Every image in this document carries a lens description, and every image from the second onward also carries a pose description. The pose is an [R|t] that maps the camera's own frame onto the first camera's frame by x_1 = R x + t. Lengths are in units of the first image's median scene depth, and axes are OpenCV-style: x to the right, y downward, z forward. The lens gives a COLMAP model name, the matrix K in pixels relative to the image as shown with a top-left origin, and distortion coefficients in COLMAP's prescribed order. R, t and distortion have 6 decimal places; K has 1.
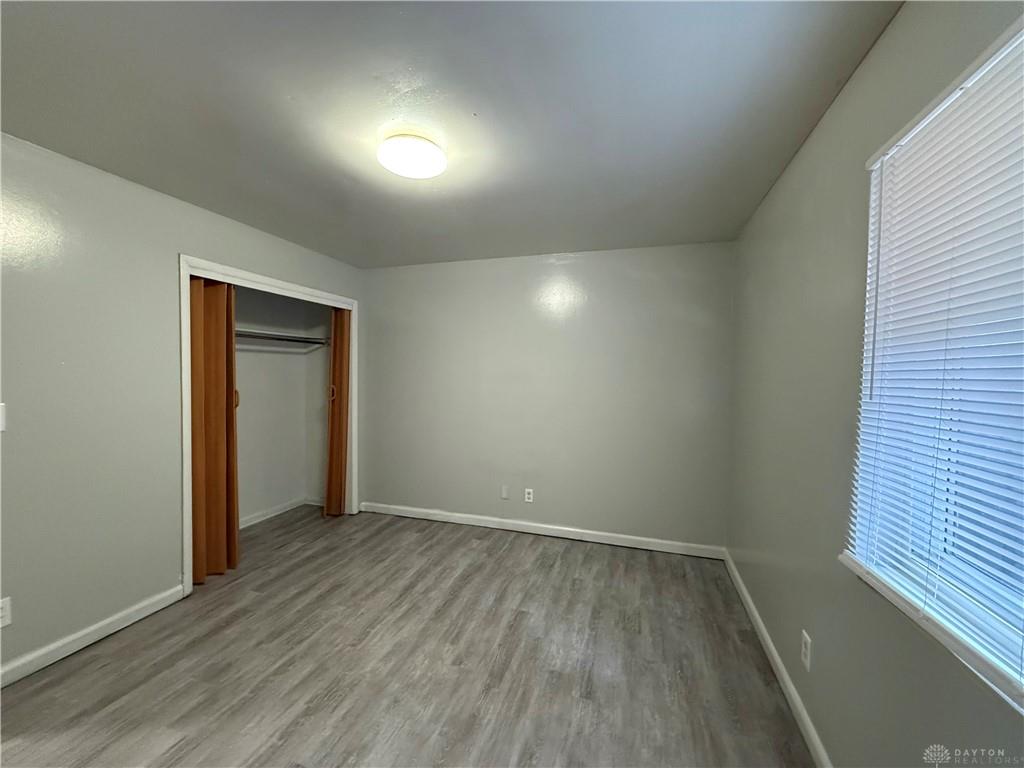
lens RADIAL K [[410.3, 0, 510.5], [0, 410.3, 384.6], [0, 0, 1]] dist [0.001007, -0.000023]
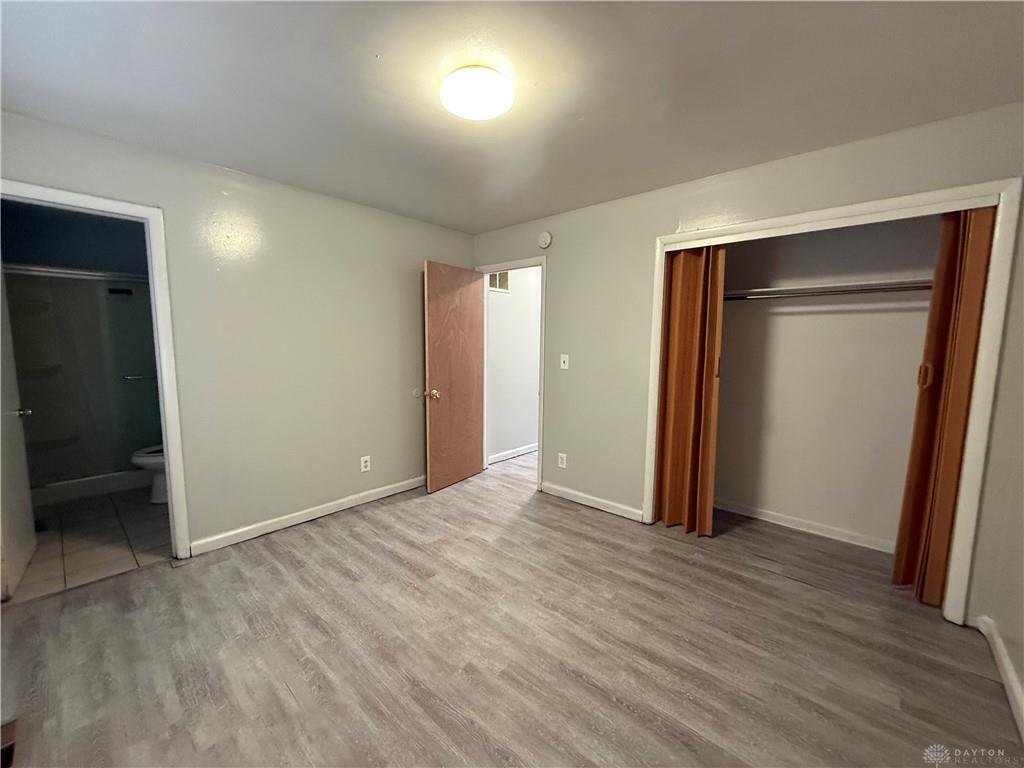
lens RADIAL K [[410.3, 0, 510.5], [0, 410.3, 386.4], [0, 0, 1]] dist [0.001007, -0.000023]
pose [[-0.423245, 0.082683, -0.902234, 0.506060], [-0.040006, 0.993150, 0.109782, -0.008732], [0.905131, 0.082560, -0.417038, 1.250399]]
